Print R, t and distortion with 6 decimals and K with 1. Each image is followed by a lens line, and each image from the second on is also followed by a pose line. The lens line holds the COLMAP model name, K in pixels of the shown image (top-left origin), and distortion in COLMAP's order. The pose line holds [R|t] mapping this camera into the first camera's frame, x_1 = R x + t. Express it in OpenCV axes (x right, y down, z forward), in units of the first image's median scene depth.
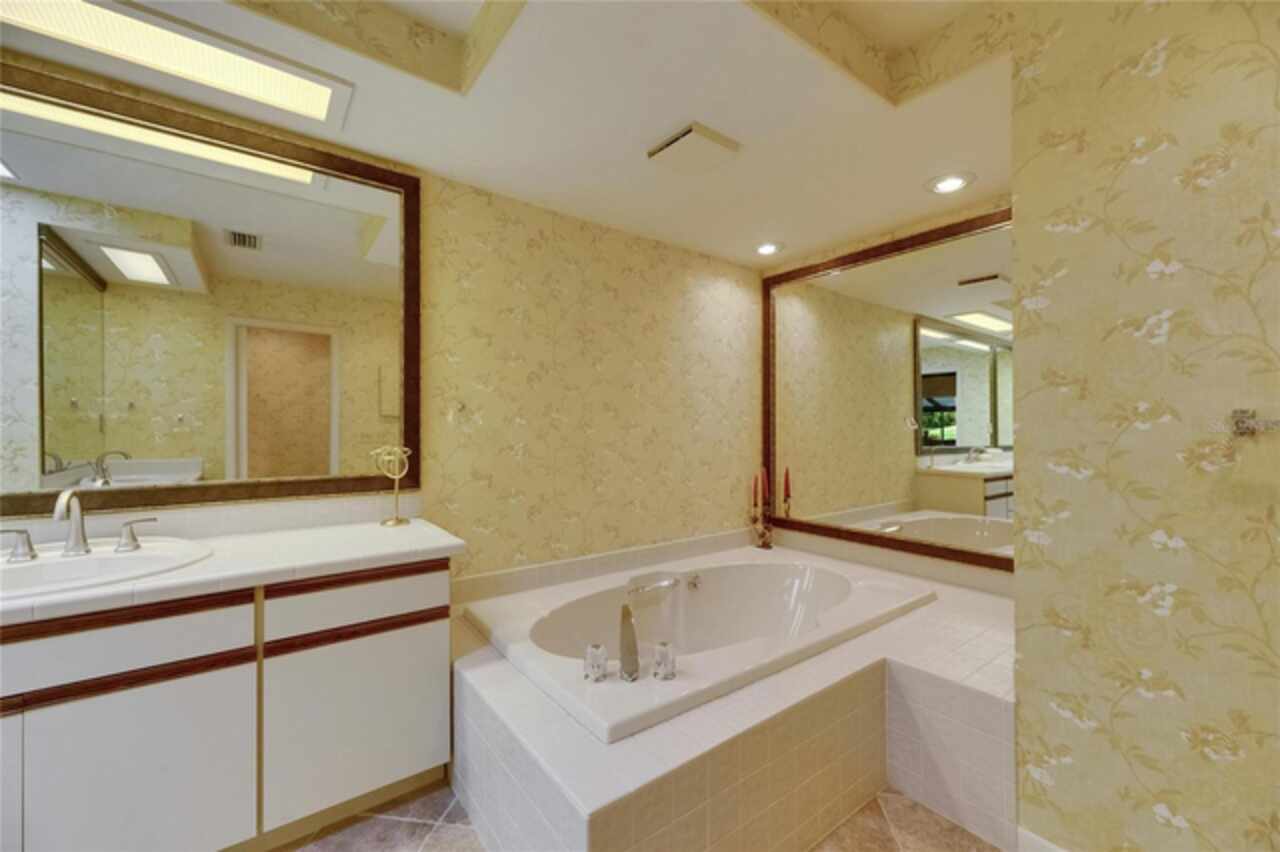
lens RADIAL K [[490.4, 0, 647.0], [0, 490.4, 423.5], [0, 0, 1]] dist [-0.000876, 0.000422]
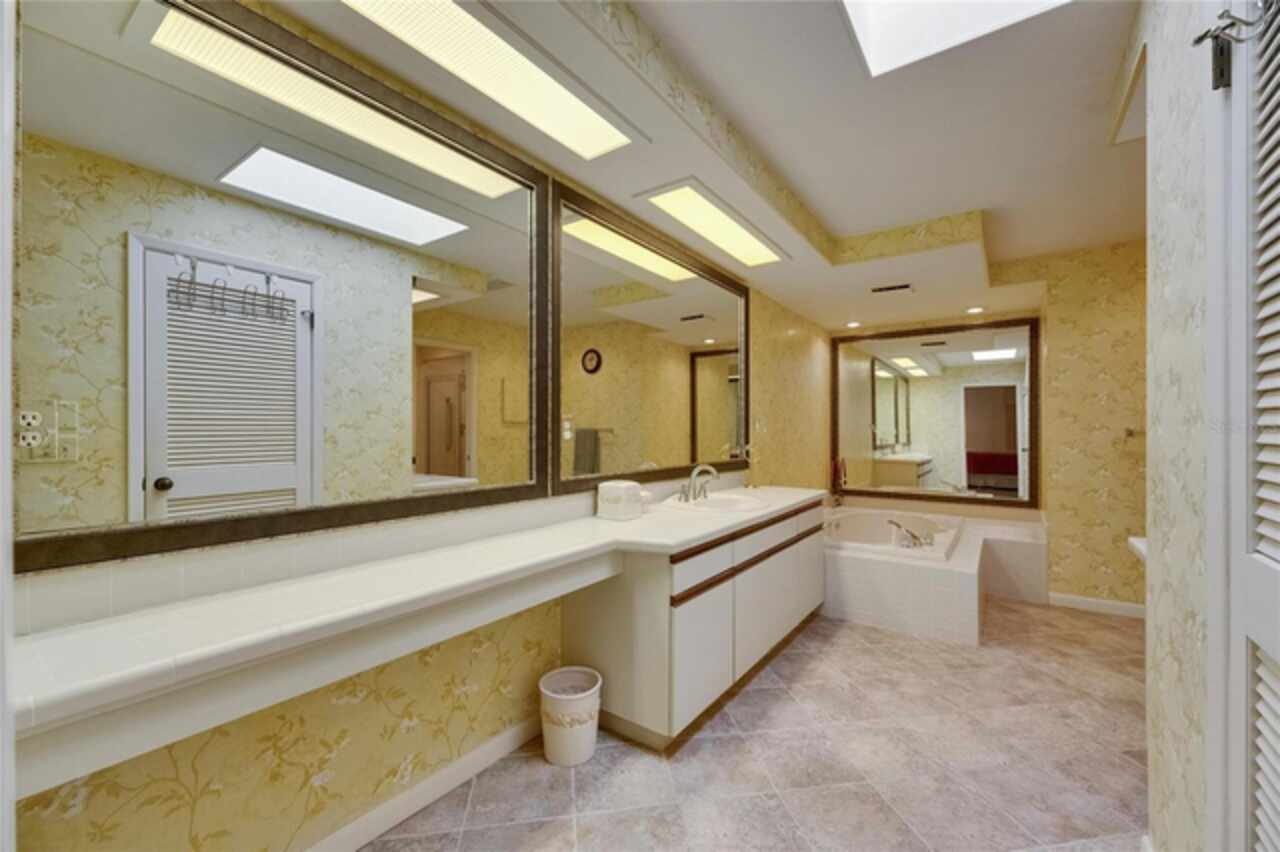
lens RADIAL K [[490.4, 0, 618.7], [0, 490.4, 428.0], [0, 0, 1]] dist [-0.000876, 0.000422]
pose [[0.959437, 0.003288, 0.281904, -1.449692], [-0.004265, 0.999987, 0.002853, -0.010750], [-0.281891, -0.003940, 0.959438, -0.549950]]
